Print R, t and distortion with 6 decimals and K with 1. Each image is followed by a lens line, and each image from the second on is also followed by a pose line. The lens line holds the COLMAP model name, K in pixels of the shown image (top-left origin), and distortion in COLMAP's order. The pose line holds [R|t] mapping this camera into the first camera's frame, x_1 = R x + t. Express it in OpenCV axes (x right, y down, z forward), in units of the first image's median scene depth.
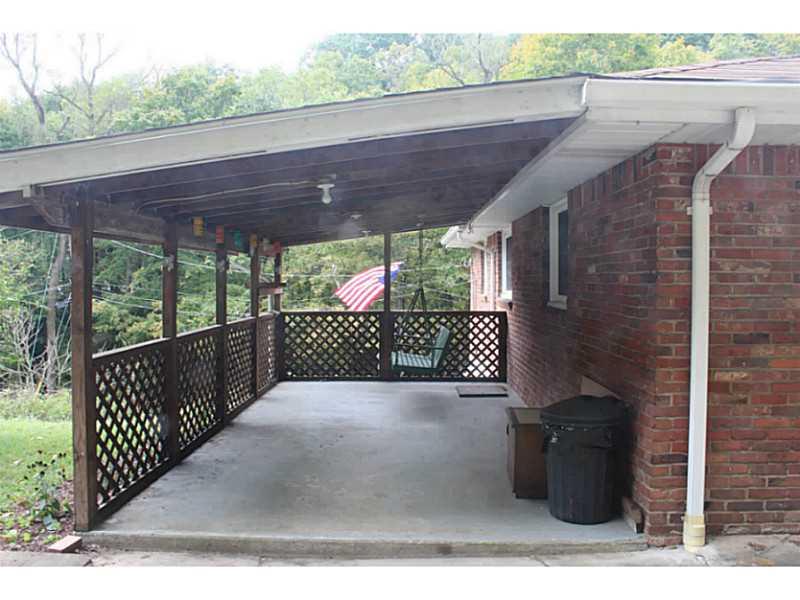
lens RADIAL K [[661.4, 0, 400.3], [0, 661.4, 298.9], [0, 0, 1]] dist [-0.106030, 0.047386]
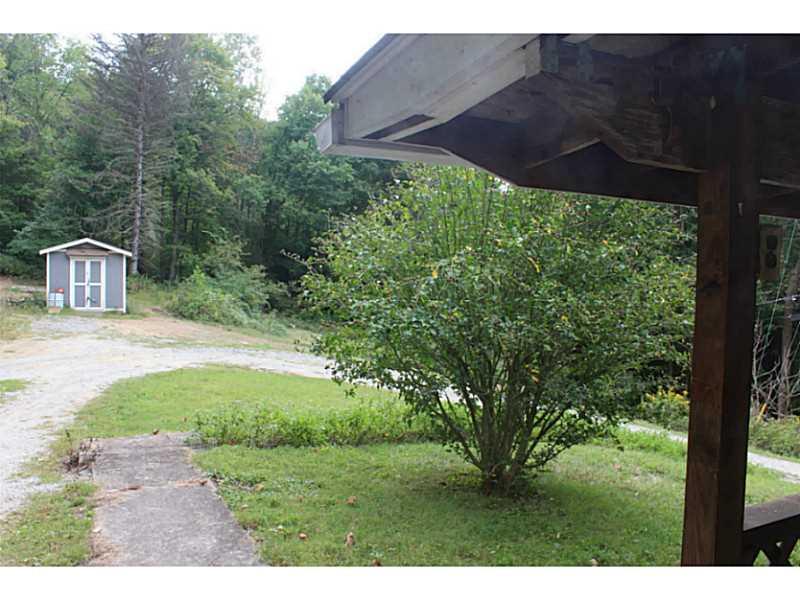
lens RADIAL K [[661.4, 0, 399.9], [0, 661.4, 299.9], [0, 0, 1]] dist [-0.106030, 0.047386]
pose [[0.498023, 0.021721, -0.866892, -0.047171], [-0.029172, 0.999540, 0.008286, -0.005947], [0.866673, 0.021162, 0.498427, 0.115769]]
